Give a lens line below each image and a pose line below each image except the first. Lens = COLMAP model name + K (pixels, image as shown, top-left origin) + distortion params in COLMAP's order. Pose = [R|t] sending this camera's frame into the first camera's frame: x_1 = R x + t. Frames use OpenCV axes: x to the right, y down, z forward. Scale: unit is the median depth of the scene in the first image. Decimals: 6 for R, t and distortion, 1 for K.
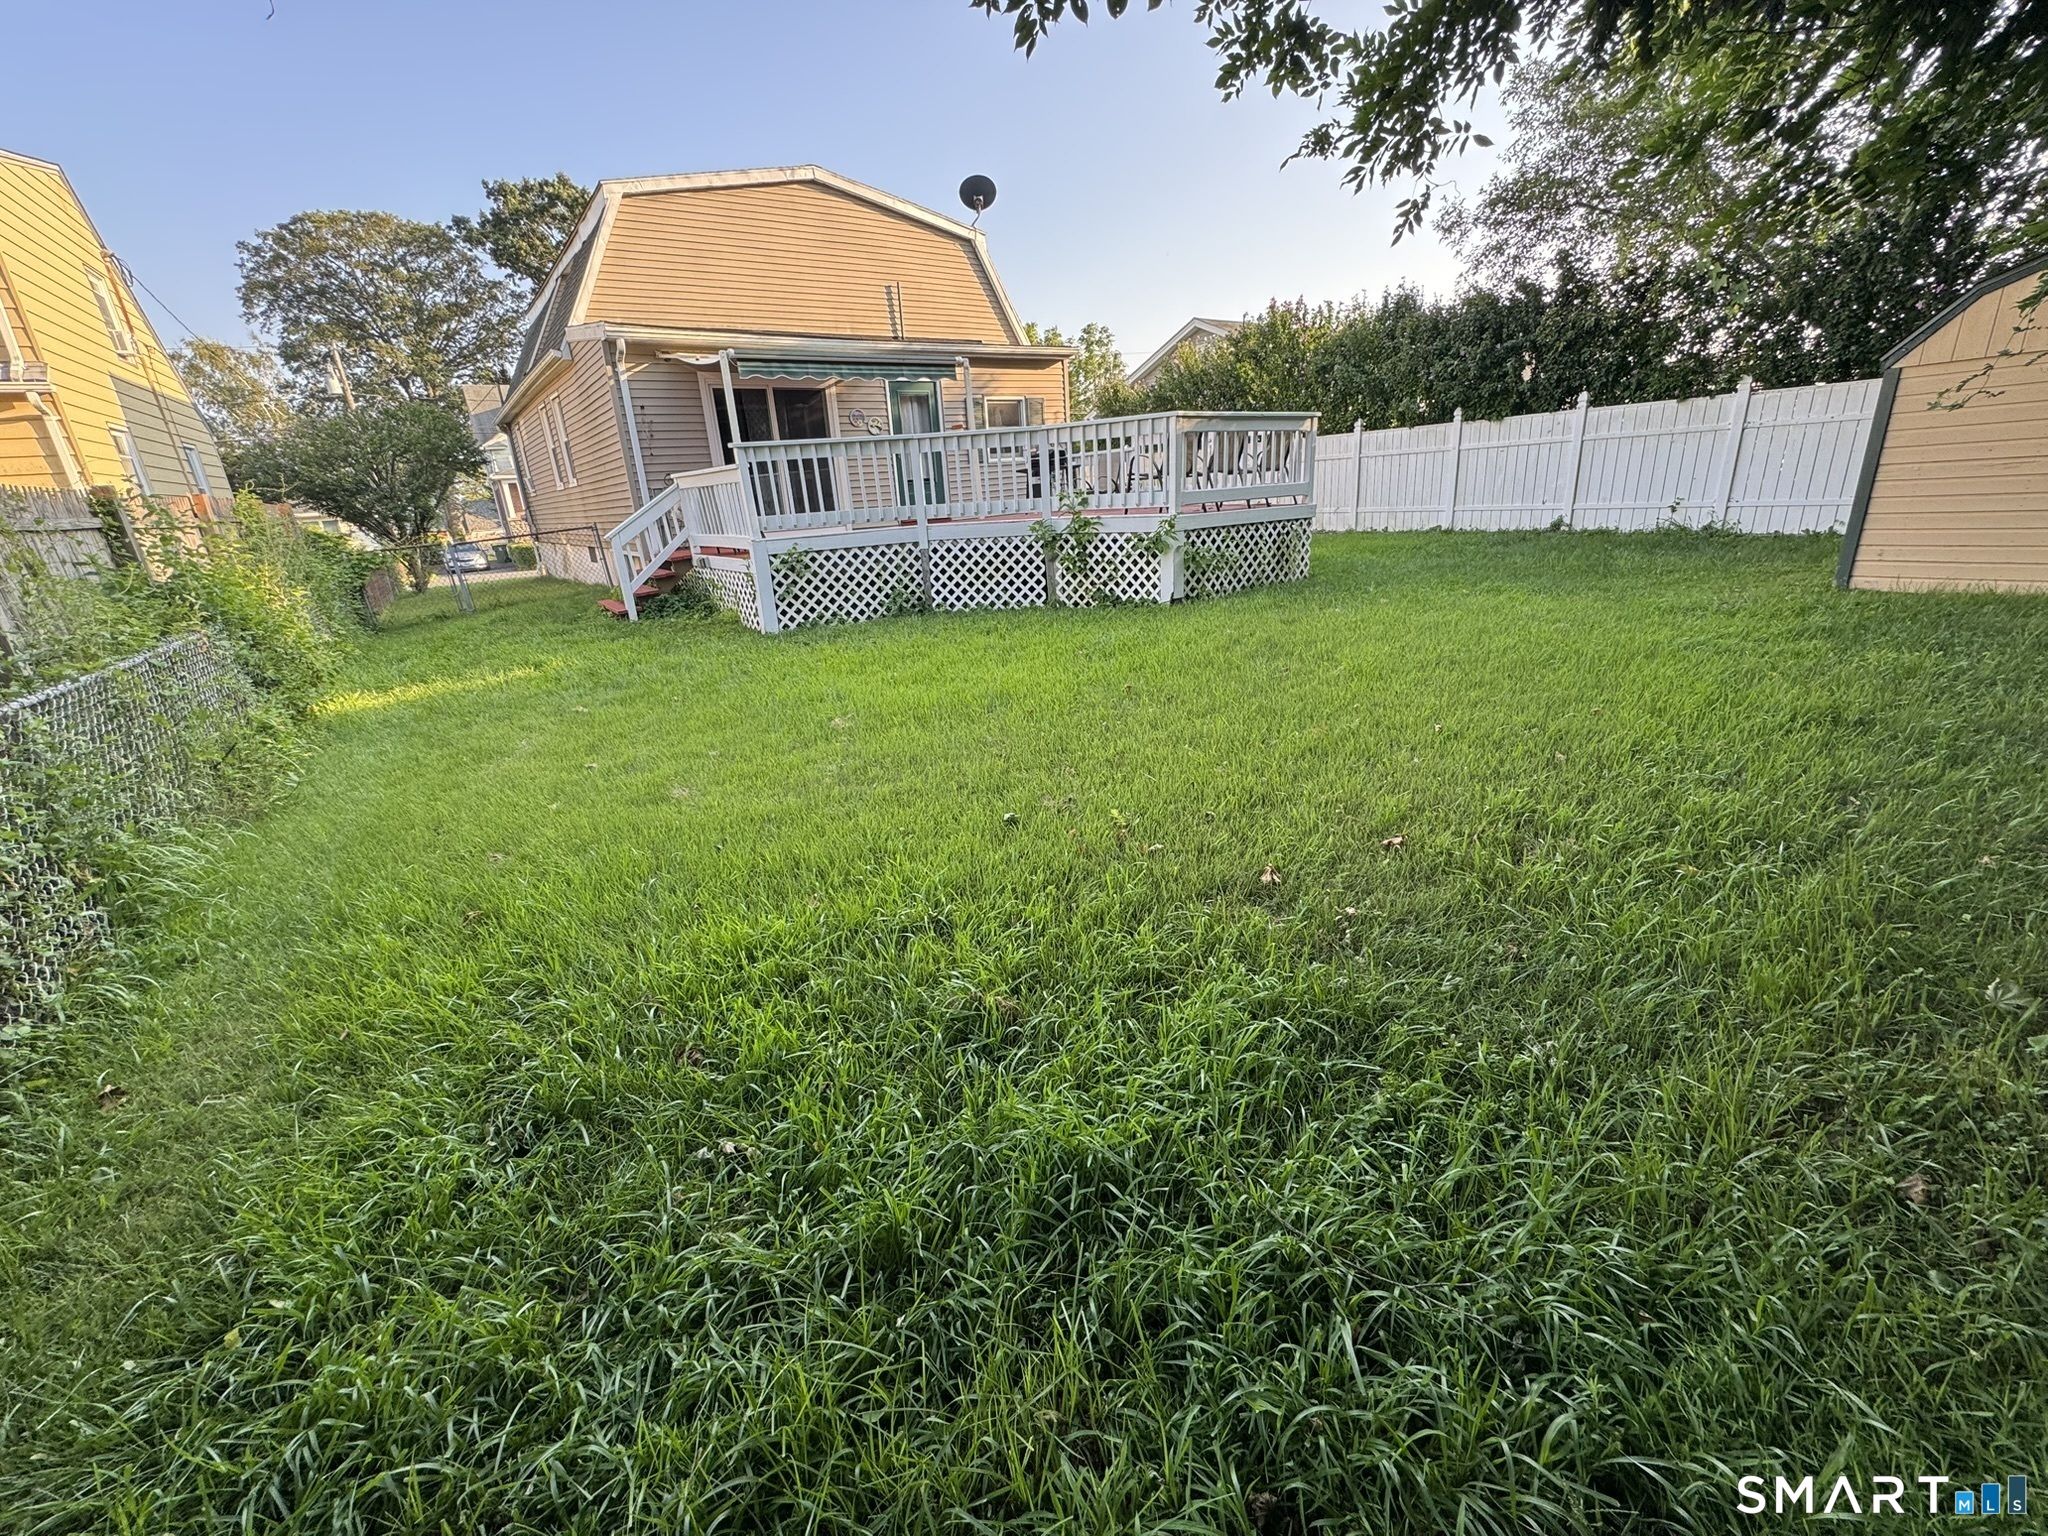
lens RADIAL K [[821.4, 0, 1024.0], [0, 821.4, 768.0], [0, 0, 1]] dist [-0.001924, 0.000513]
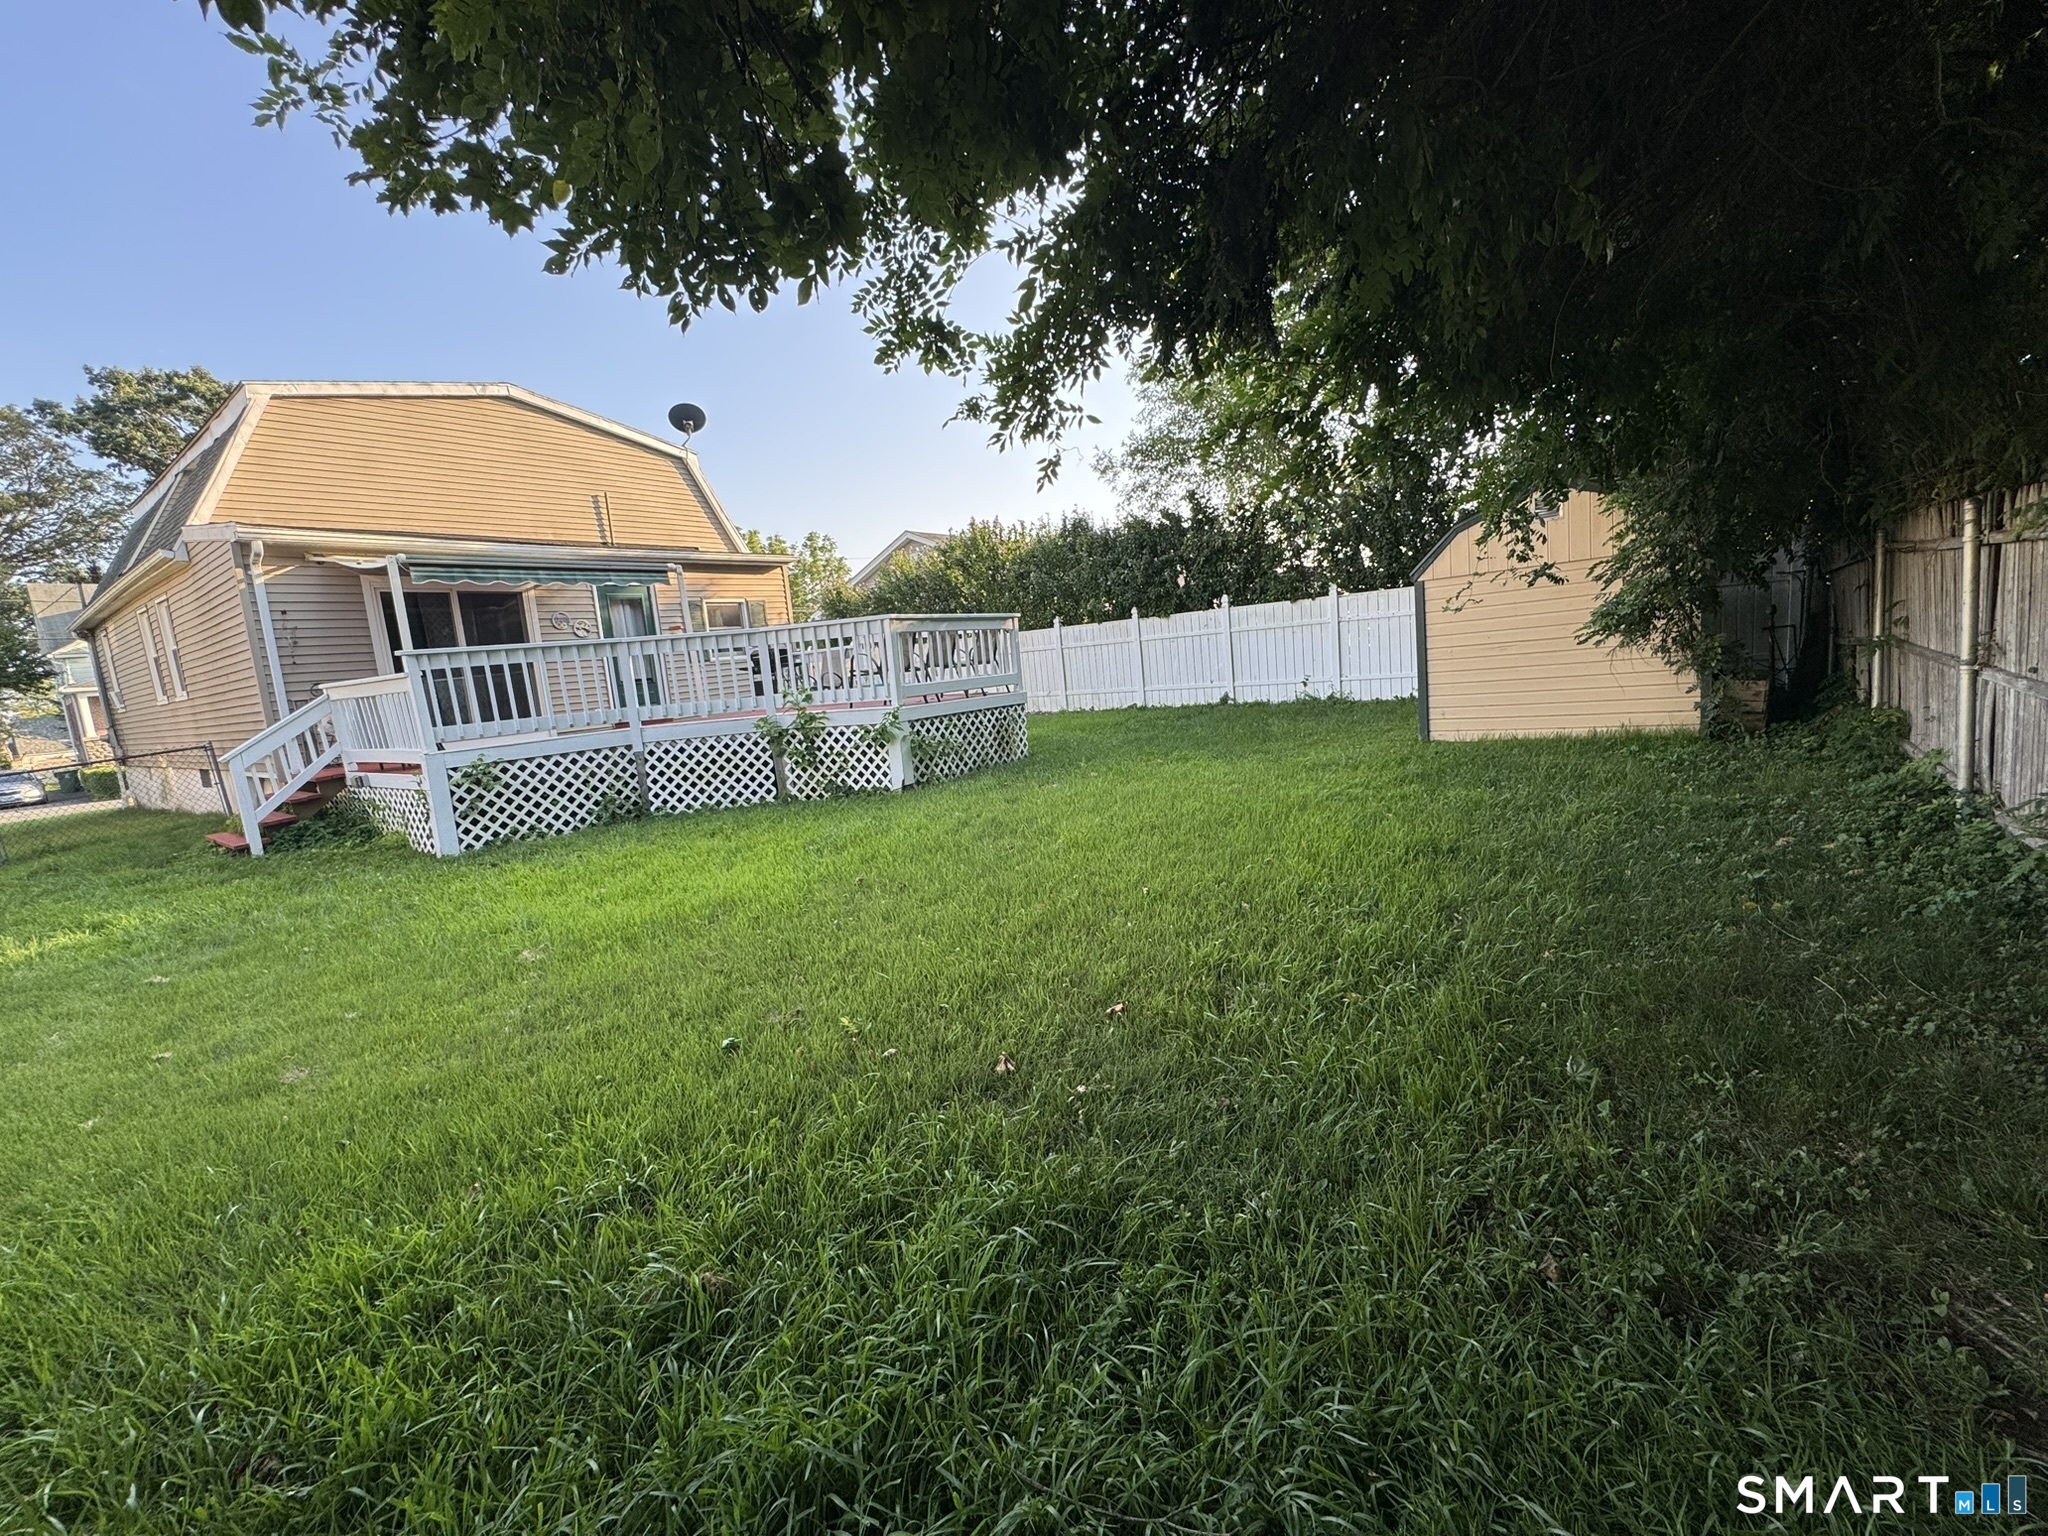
lens RADIAL K [[821.4, 0, 1024.0], [0, 821.4, 768.0], [0, 0, 1]] dist [-0.001924, 0.000513]
pose [[0.951198, -0.063776, 0.301920, 0.015142], [0.127511, 0.972206, -0.196359, -0.006356], [-0.281006, 0.225275, 0.932892, -0.003761]]
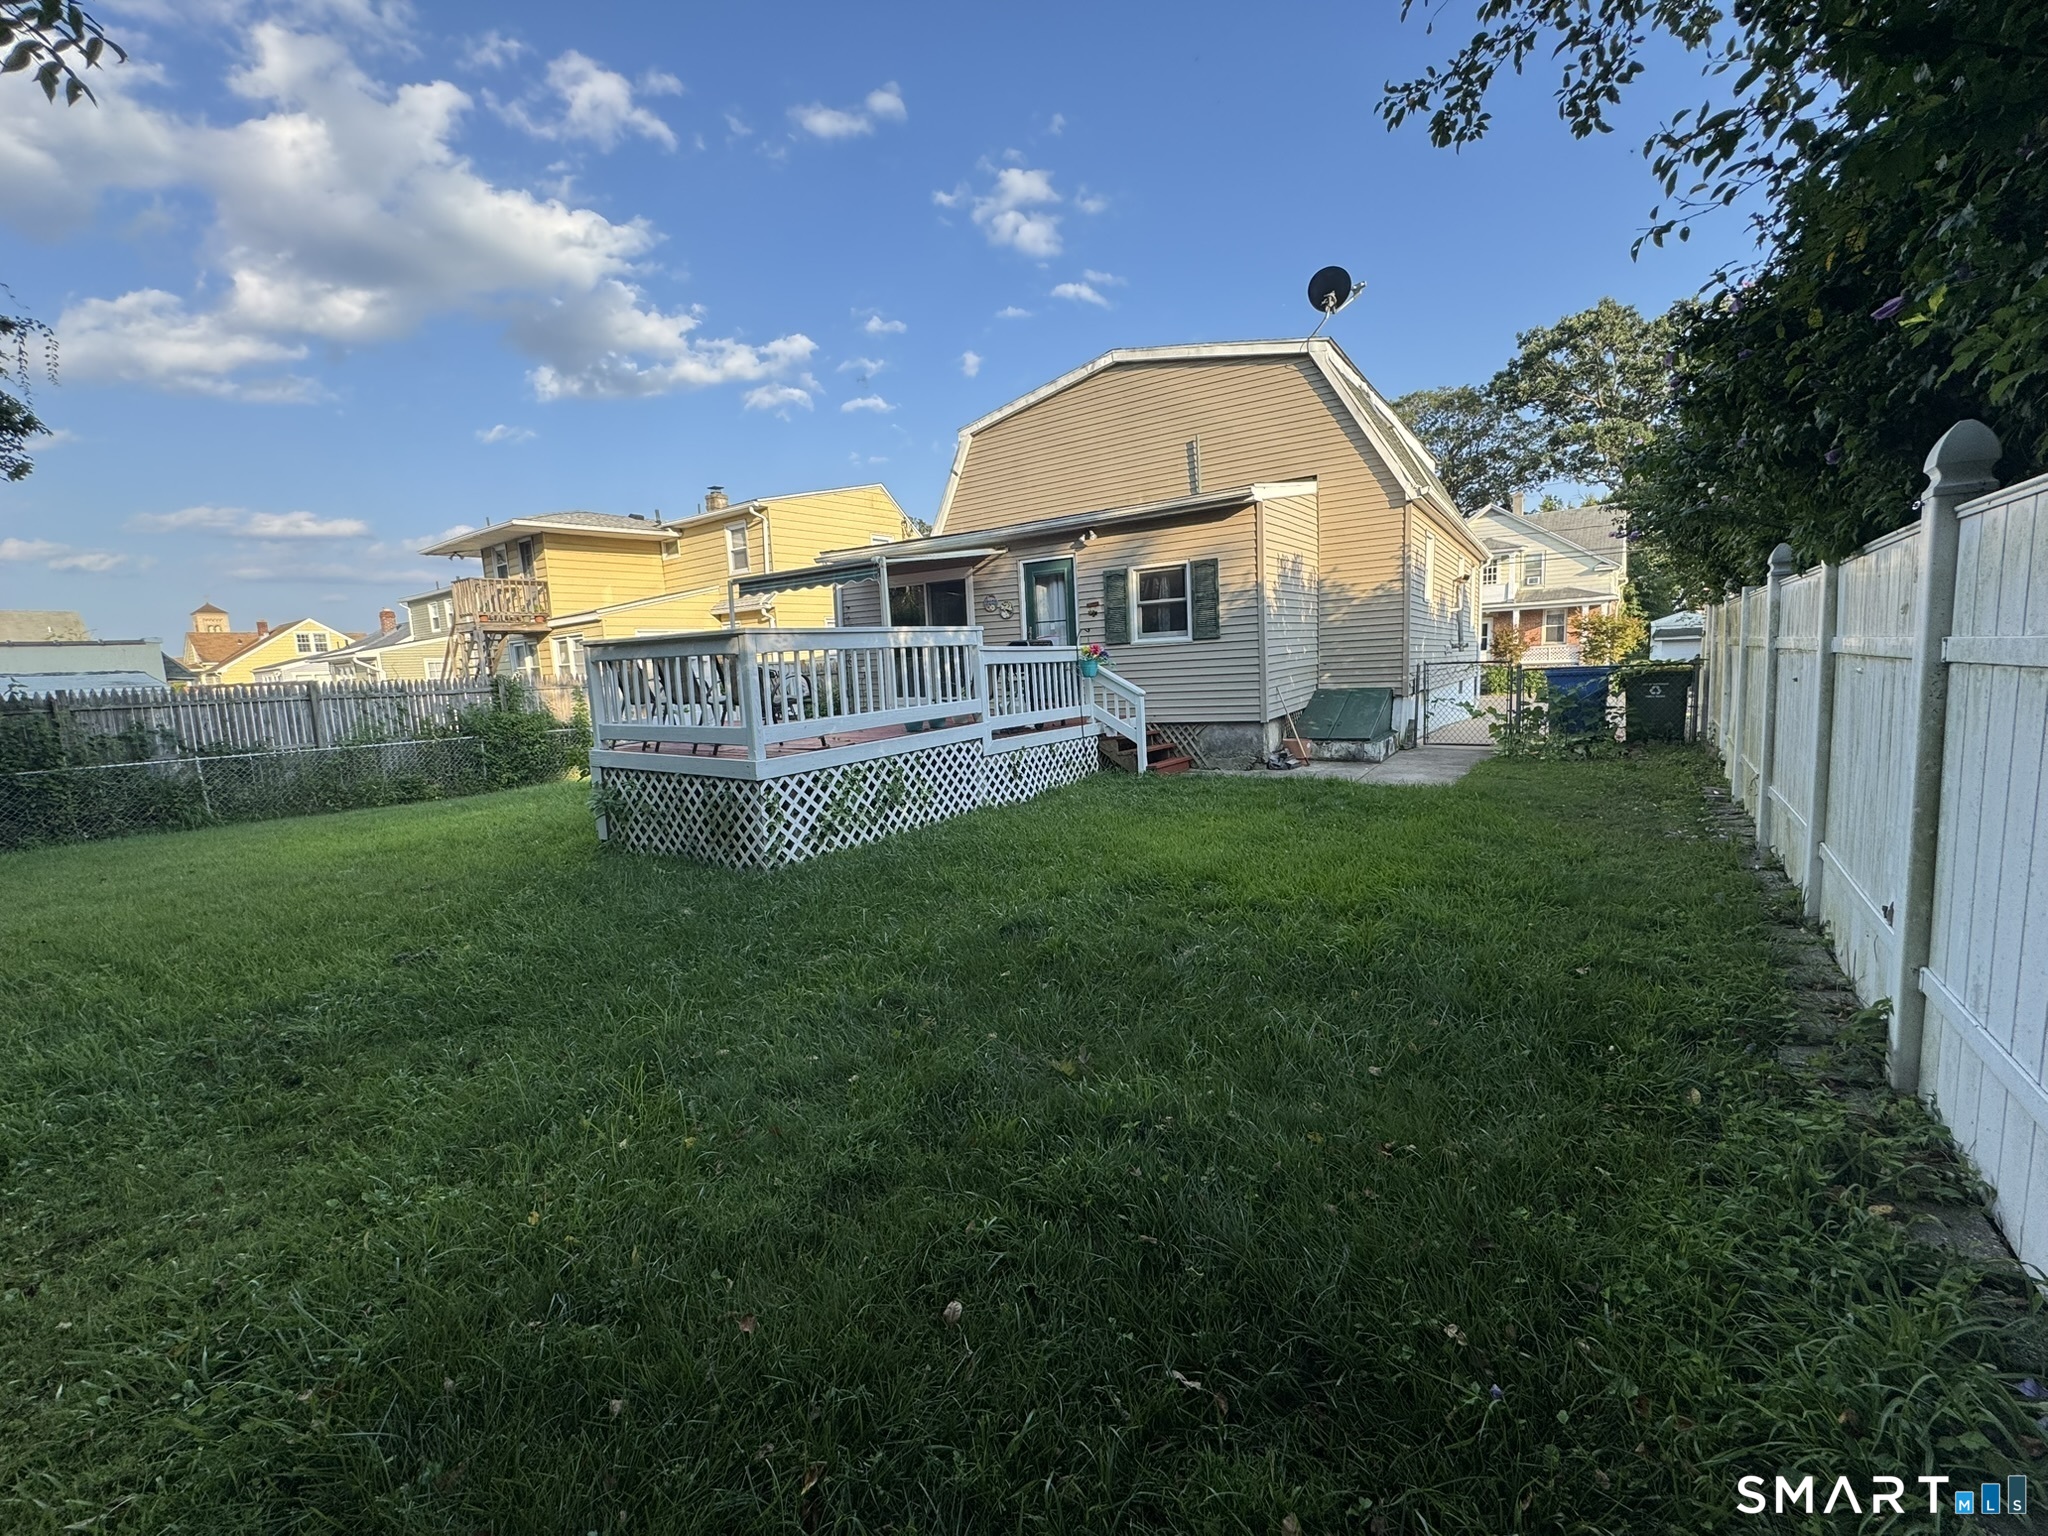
lens RADIAL K [[816.8, 0, 1024.9], [0, 816.8, 763.3], [0, 0, 1]] dist [-0.000522, -0.000289]
pose [[0.395663, 0.146259, -0.906675, 1.102880], [-0.263245, 0.963874, 0.040609, -0.429385], [0.879859, 0.222610, 0.419871, 0.982237]]
